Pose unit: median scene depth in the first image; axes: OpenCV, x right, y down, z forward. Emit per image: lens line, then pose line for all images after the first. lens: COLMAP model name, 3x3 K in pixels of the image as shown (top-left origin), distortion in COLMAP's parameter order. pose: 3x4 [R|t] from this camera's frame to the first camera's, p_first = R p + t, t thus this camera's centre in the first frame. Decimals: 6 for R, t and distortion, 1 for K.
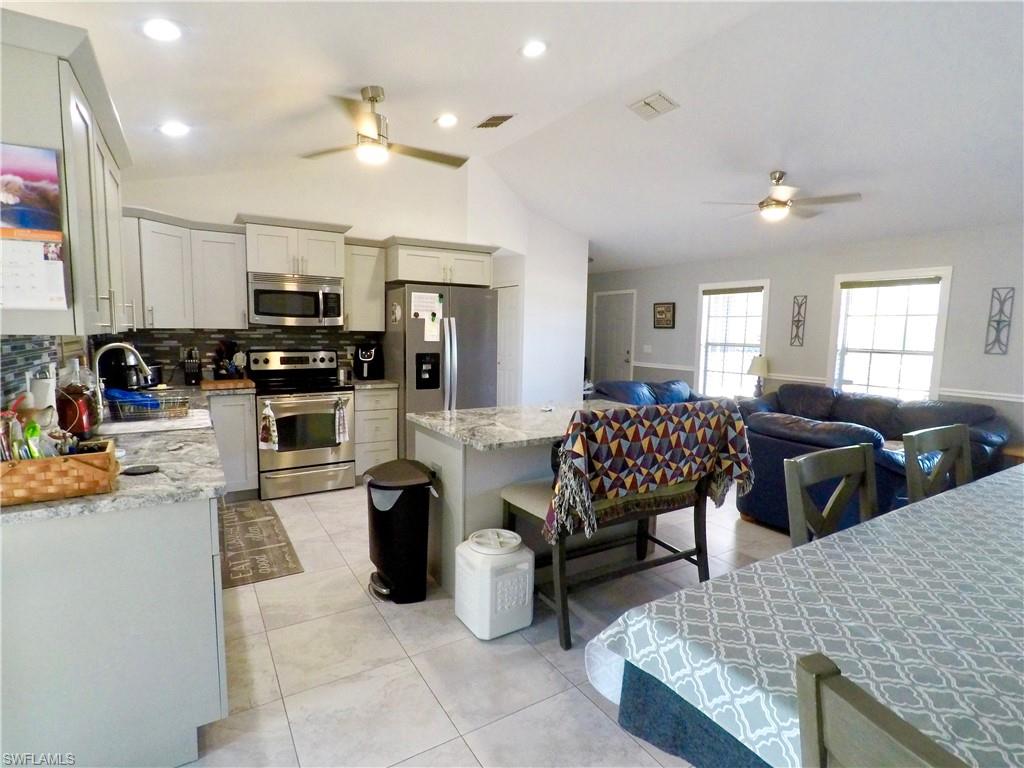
lens RADIAL K [[520.3, 0, 513.7], [0, 520.3, 386.7], [0, 0, 1]] dist [-0.024852, 0.009151]
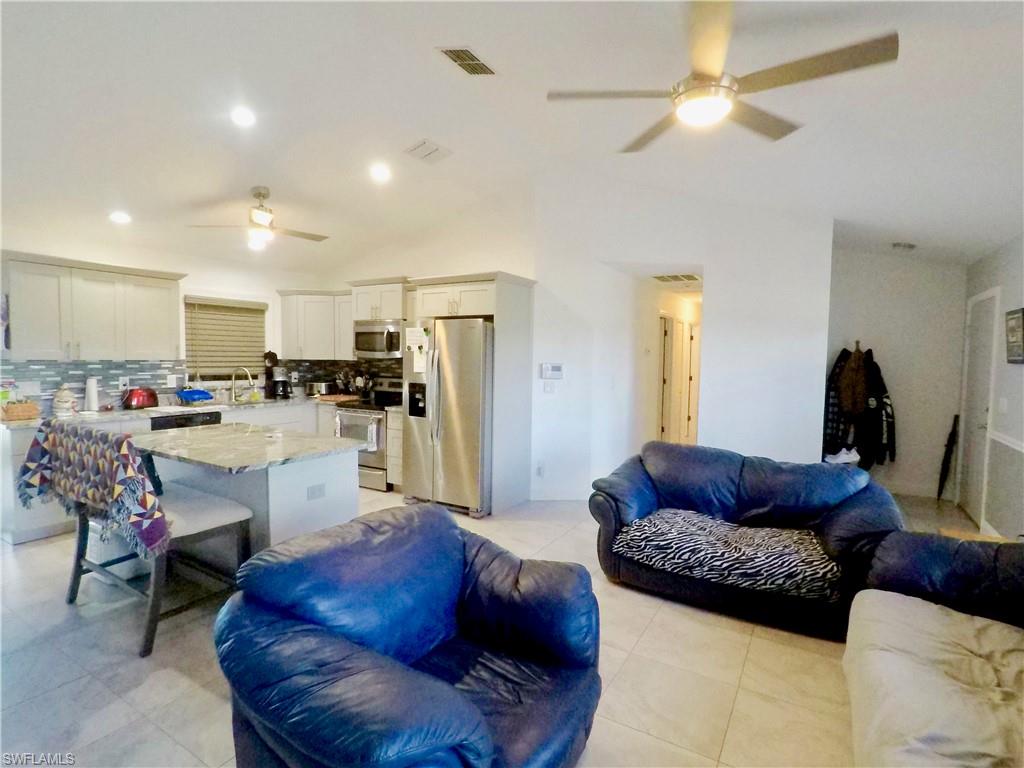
lens RADIAL K [[520.3, 0, 513.7], [0, 520.3, 386.7], [0, 0, 1]] dist [-0.024852, 0.009151]
pose [[0.455774, 0.044589, -0.888978, 0.879252], [-0.105543, 0.994406, -0.004235, -0.073589], [0.883816, 0.095756, 0.457931, 0.683678]]
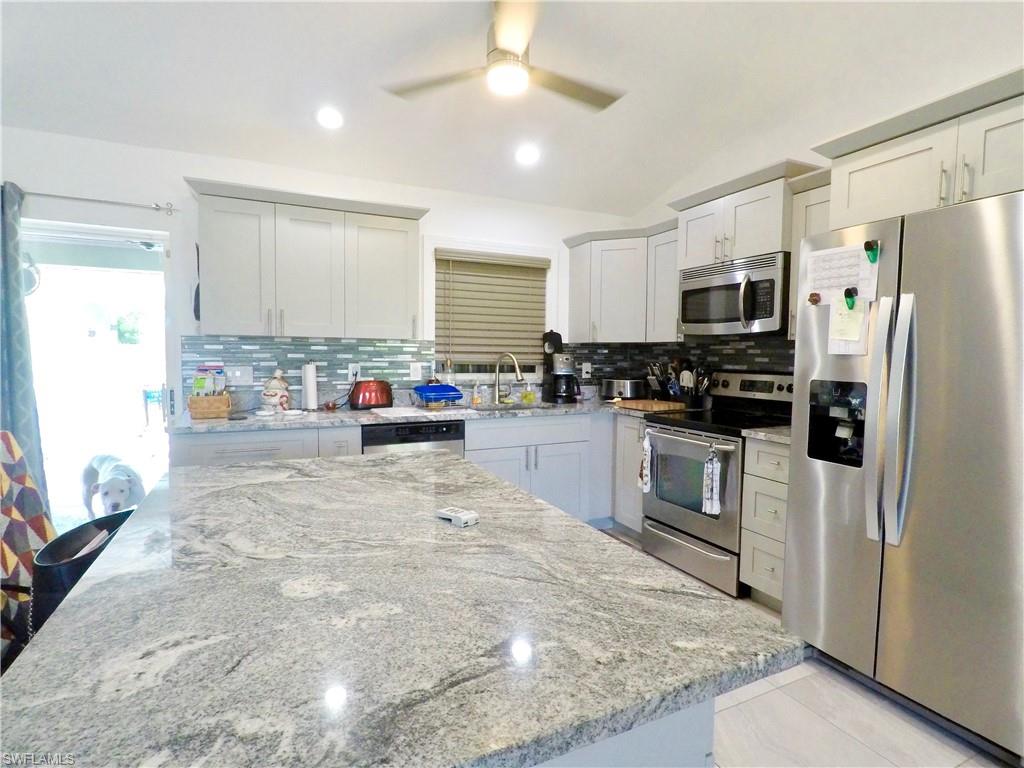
lens RADIAL K [[520.3, 0, 513.7], [0, 520.3, 386.7], [0, 0, 1]] dist [-0.024852, 0.009151]
pose [[-0.112945, 0.044790, -0.992591, 0.303495], [-0.120699, 0.990967, 0.058450, -0.052616], [0.986243, 0.126406, -0.106519, 0.774123]]
